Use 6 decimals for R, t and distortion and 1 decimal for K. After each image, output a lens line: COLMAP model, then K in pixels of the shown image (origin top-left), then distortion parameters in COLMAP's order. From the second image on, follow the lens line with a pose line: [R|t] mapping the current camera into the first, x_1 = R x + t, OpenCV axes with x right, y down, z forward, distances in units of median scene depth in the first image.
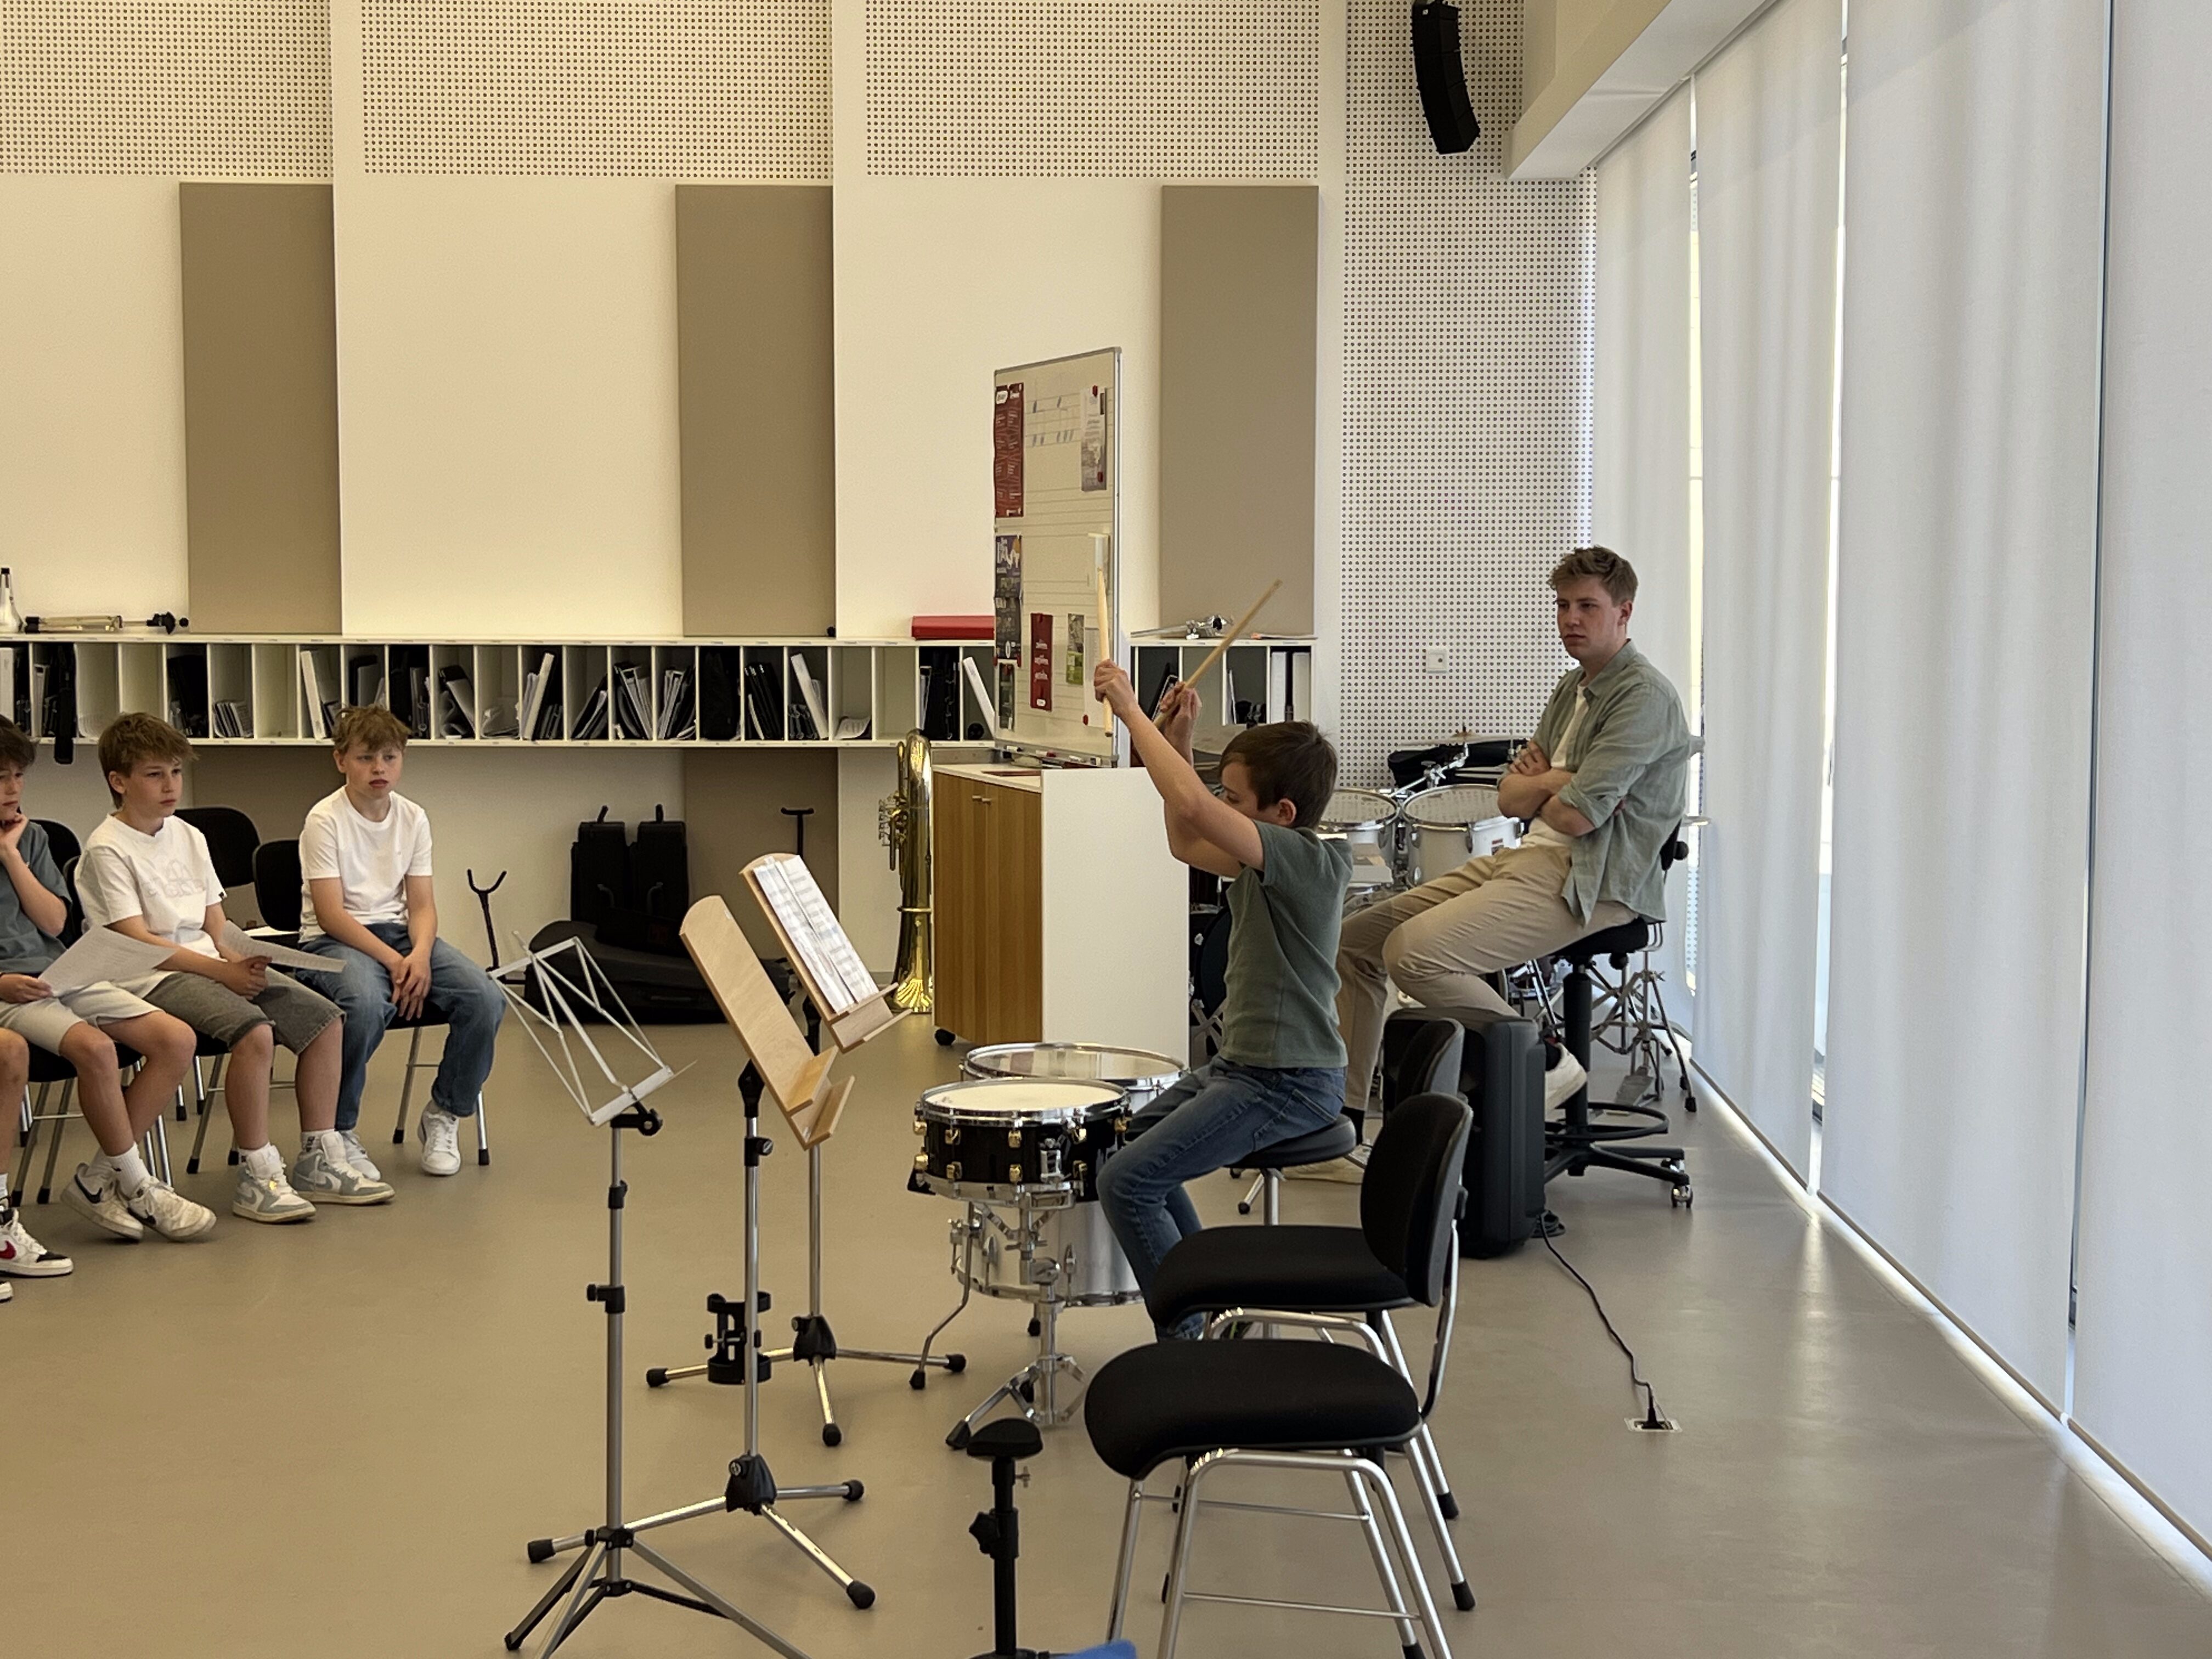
lens RADIAL K [[3355.4, 0, 1066.9], [0, 3355.4, 831.2], [0, 0, 1]] dist [0.244350, -0.923544]
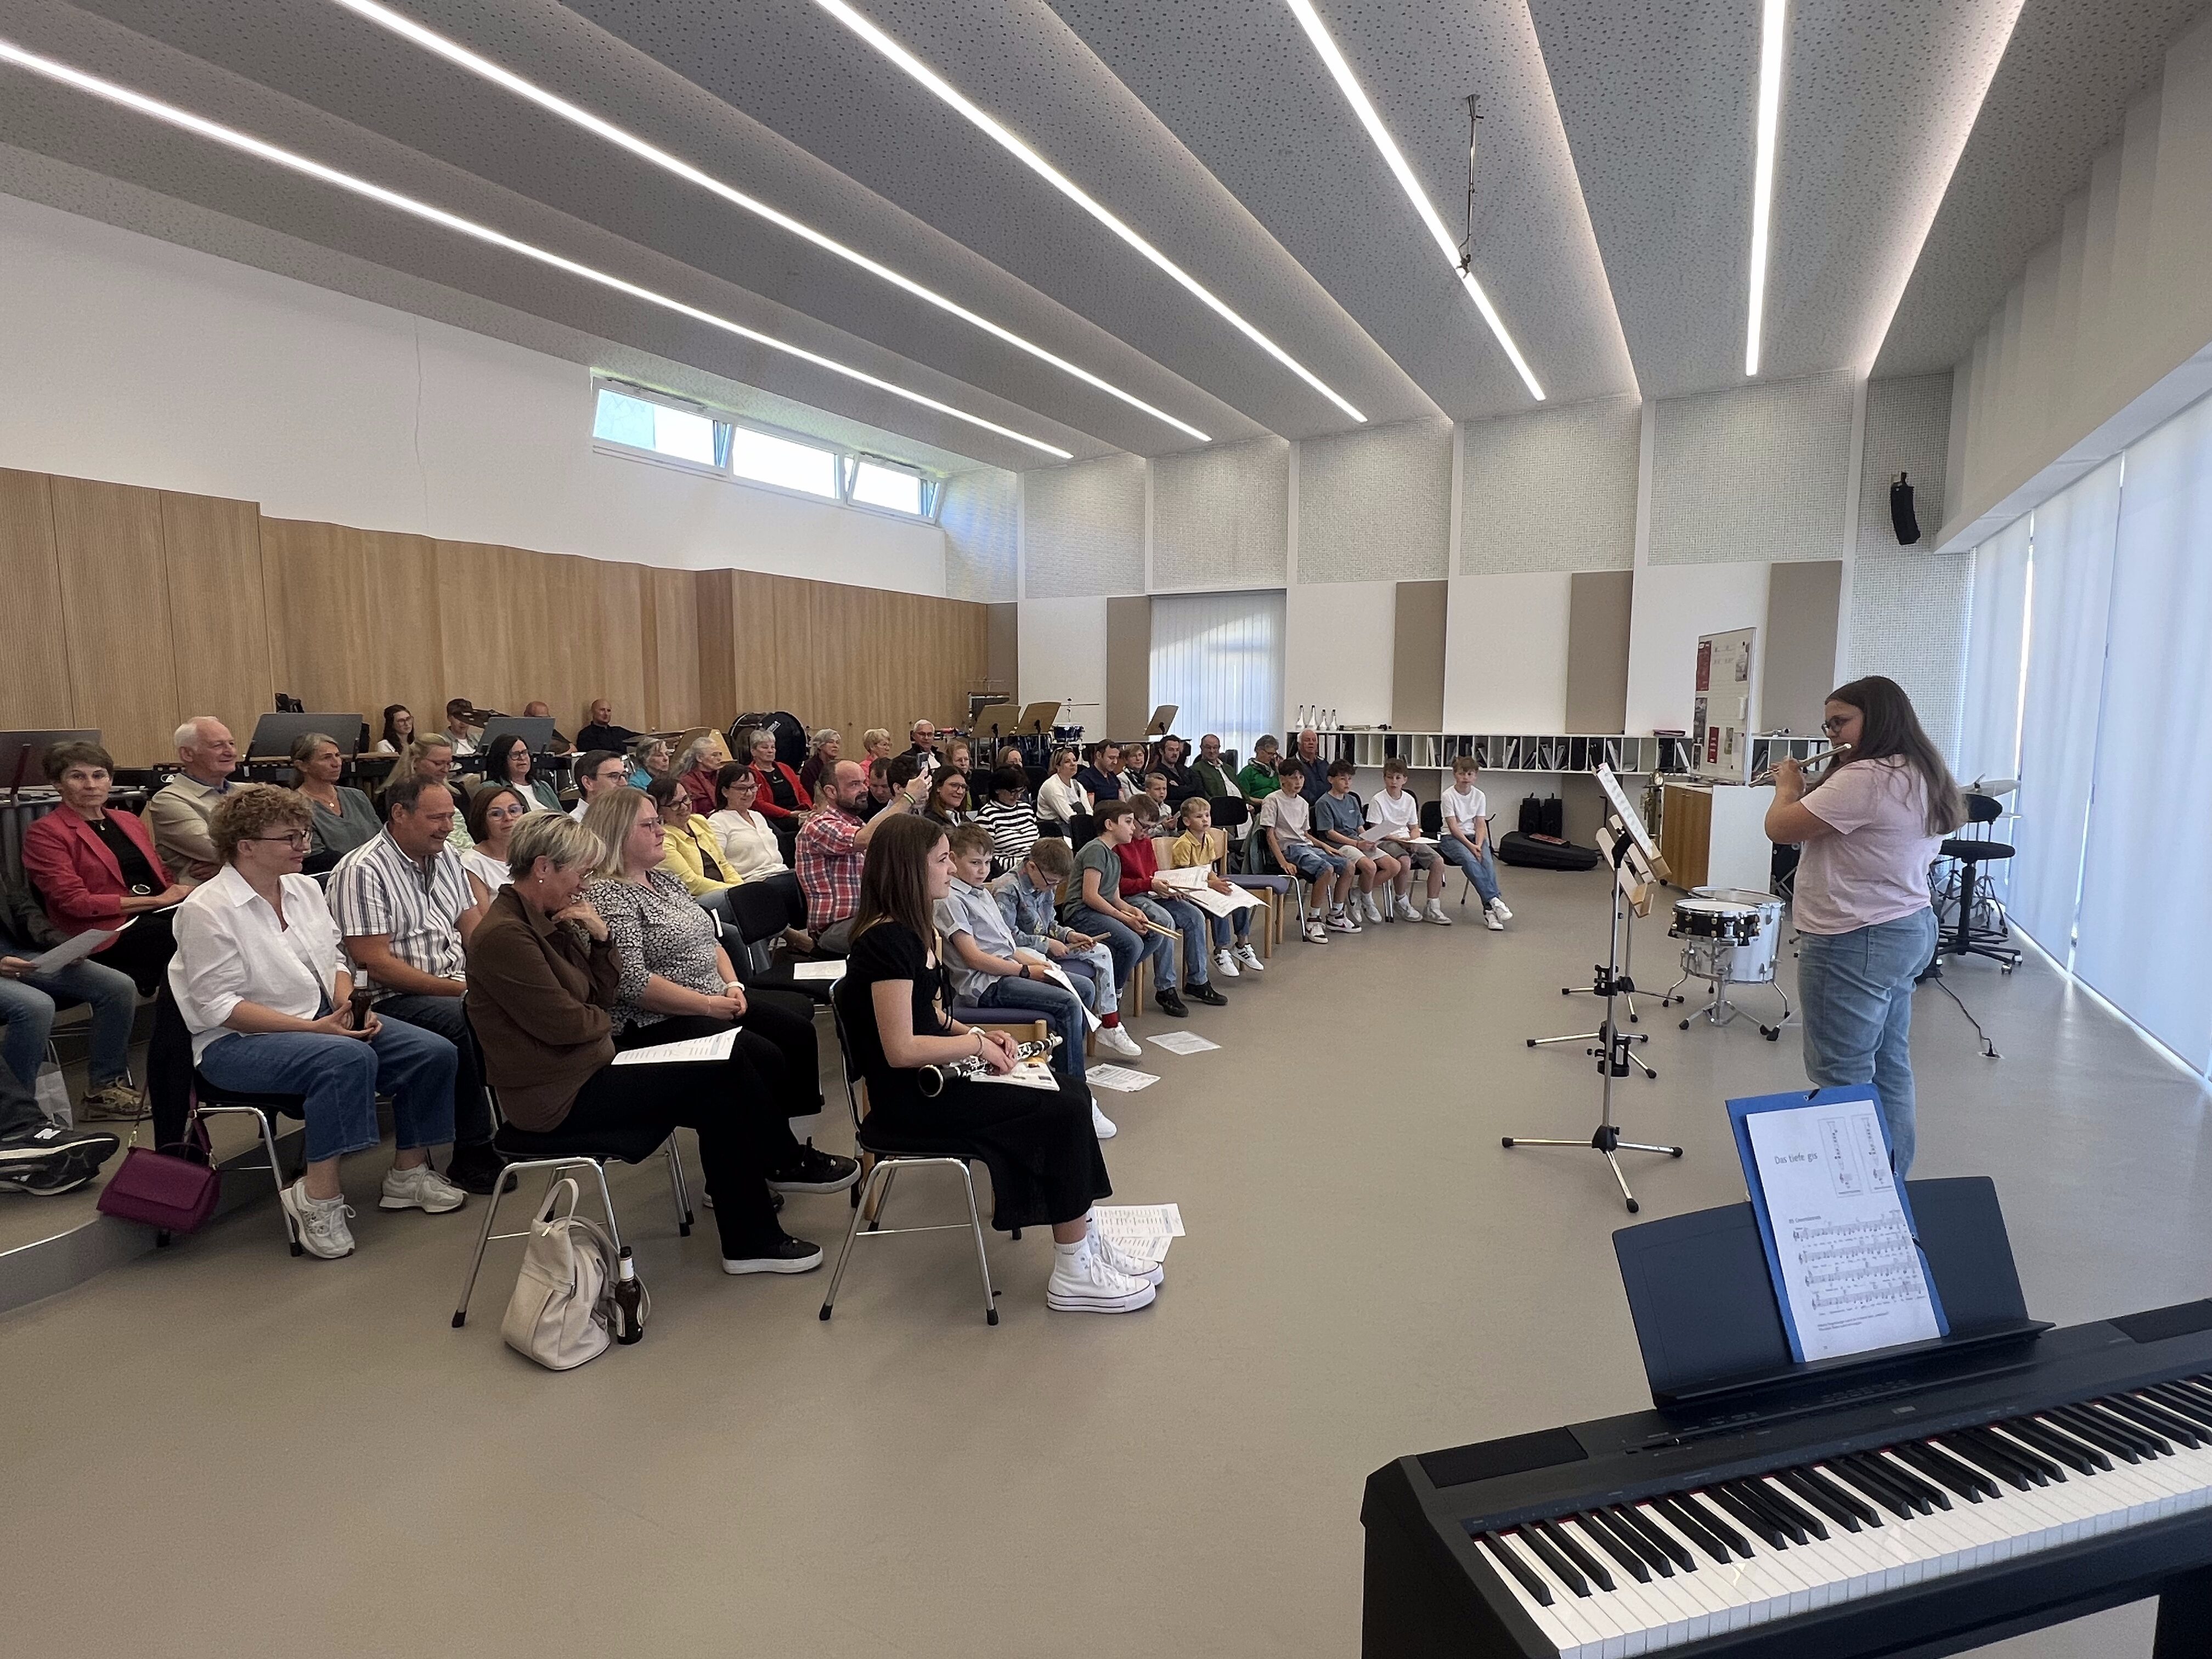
lens RADIAL K [[1140.1, 0, 1094.4], [0, 1140.1, 833.6], [0, 0, 1]] dist [-0.003142, 0.000131]
pose [[0.884829, 0.052486, -0.462950, -0.019330], [-0.036693, 0.998398, 0.043059, -0.000937], [0.464469, -0.021112, 0.885338, -0.032019]]
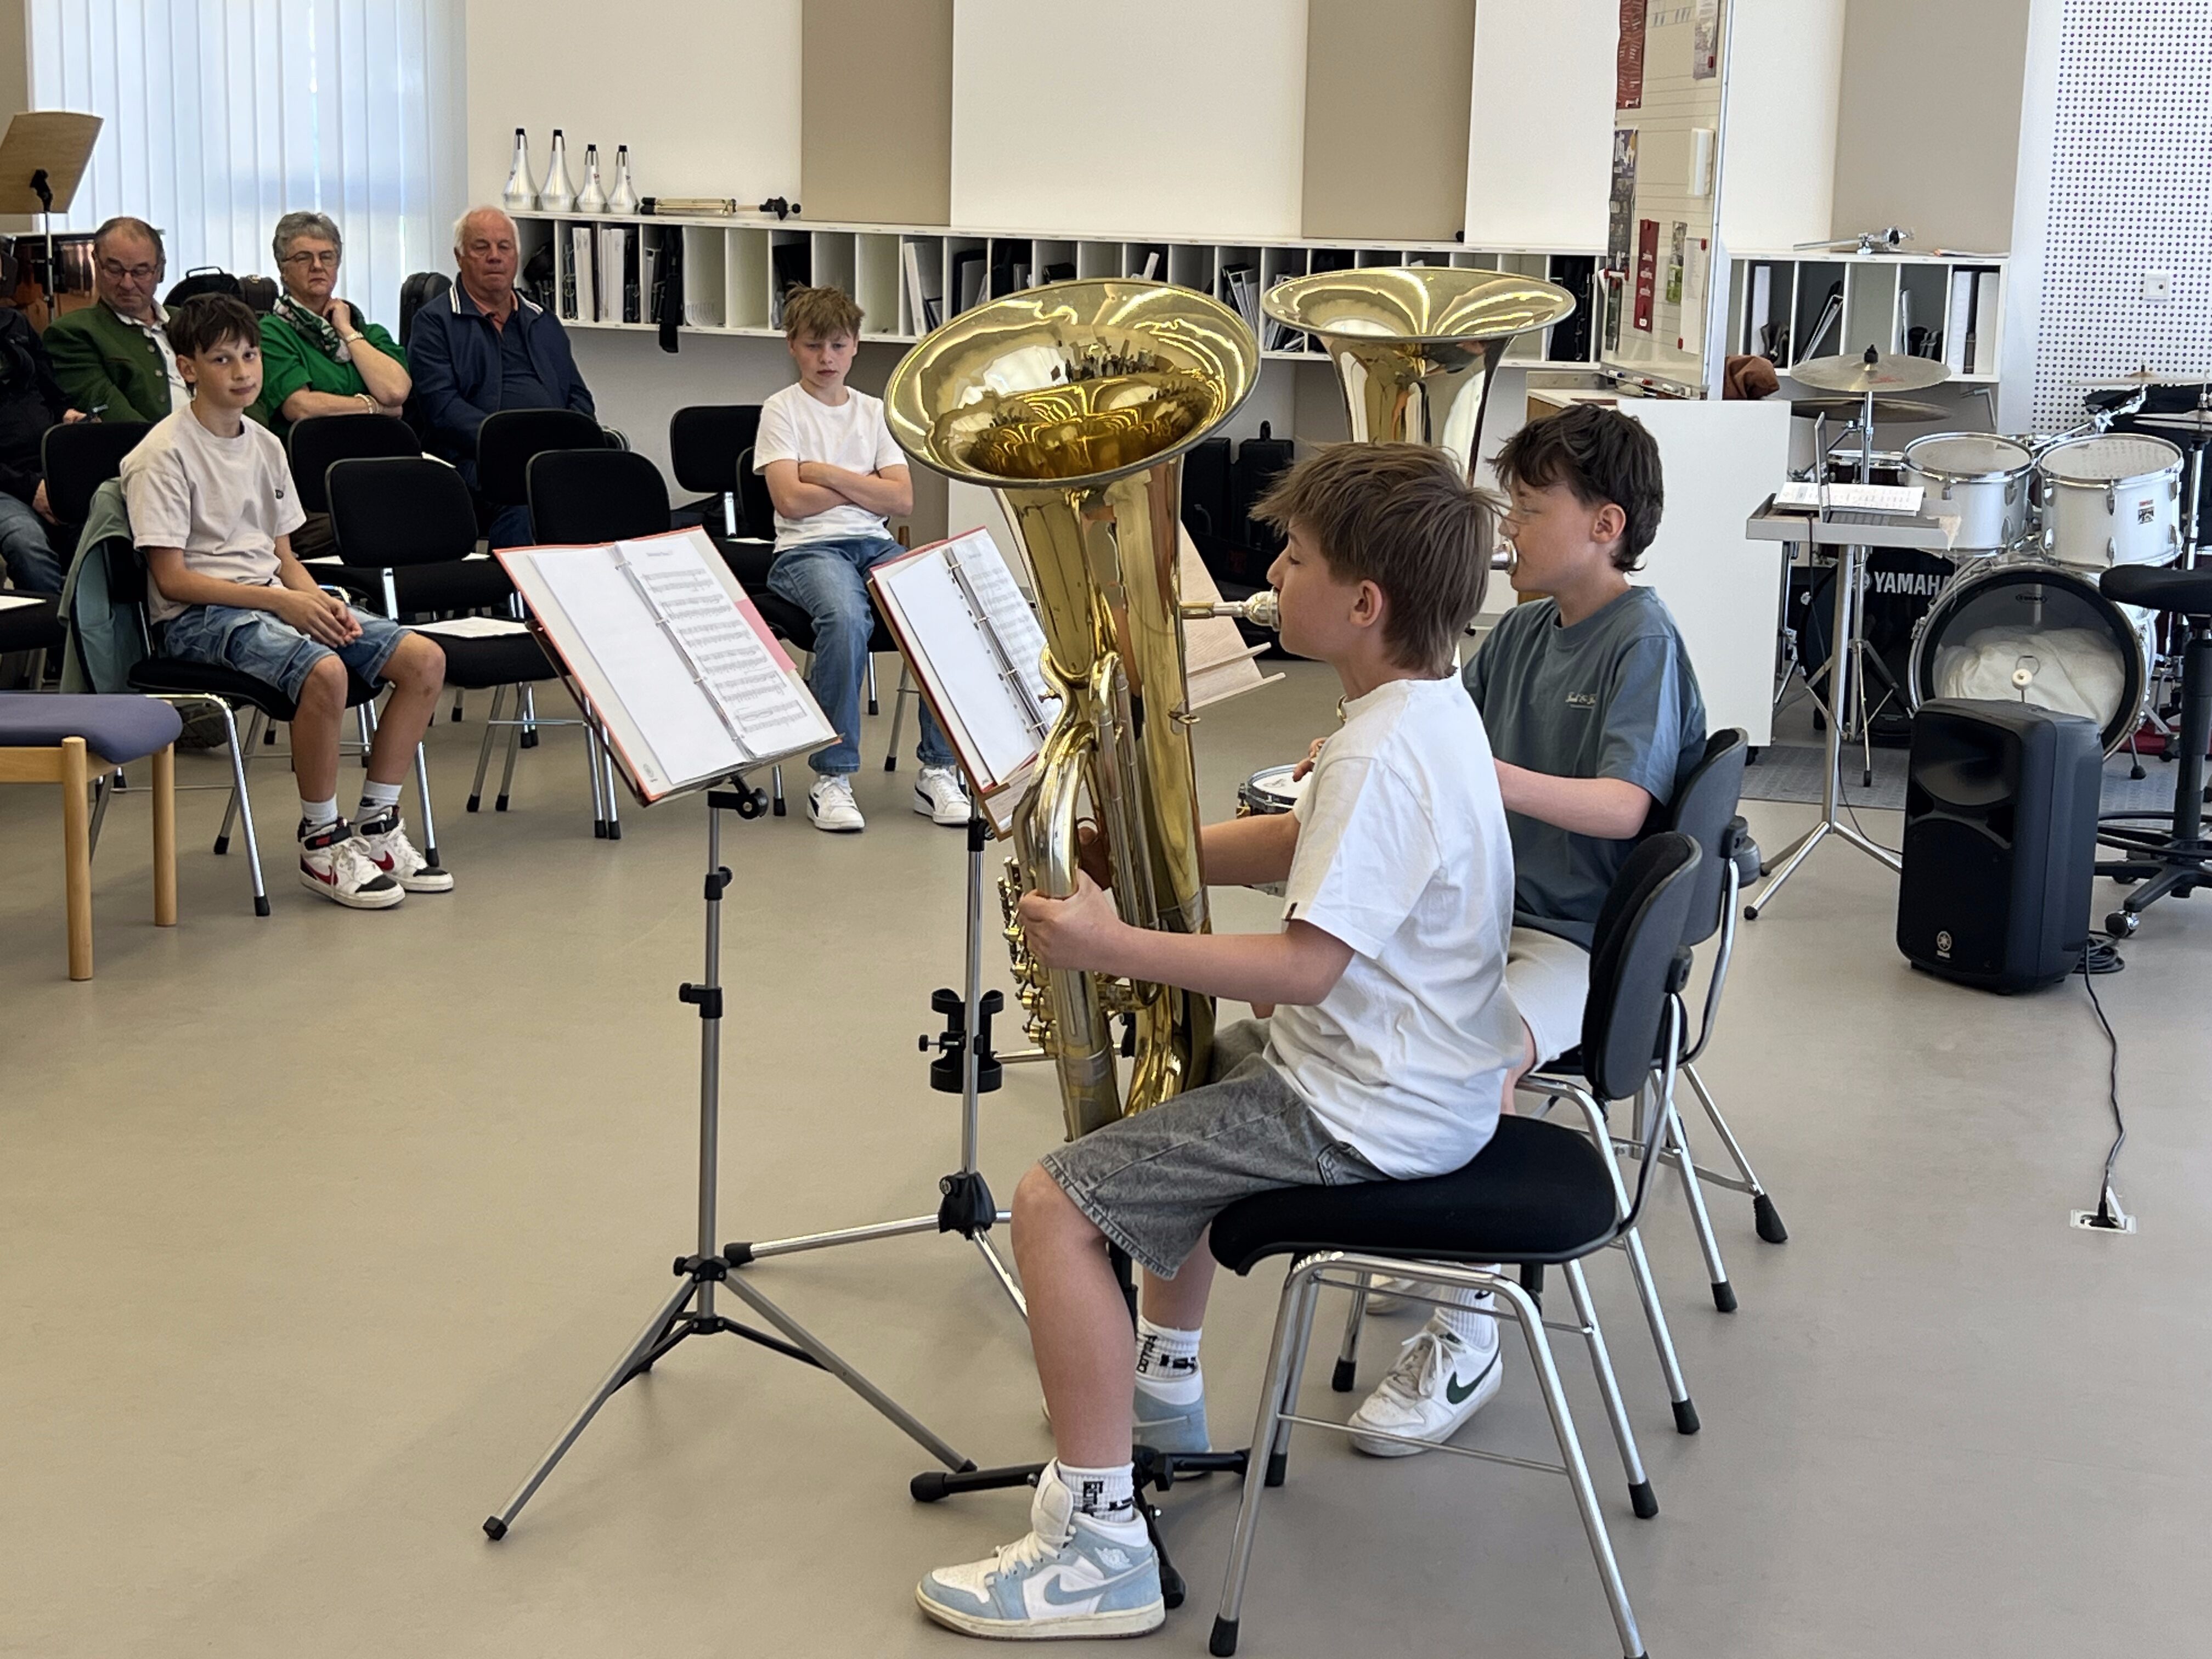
lens RADIAL K [[3401.2, 0, 1132.8], [0, 3401.2, 796.8], [0, 0, 1]] dist [0.249190, -0.973386]
pose [[0.973167, 0.066096, -0.220404, 0.067071], [-0.043043, 0.993240, 0.107807, -0.005489], [0.226040, -0.095427, 0.969433, 0.074323]]
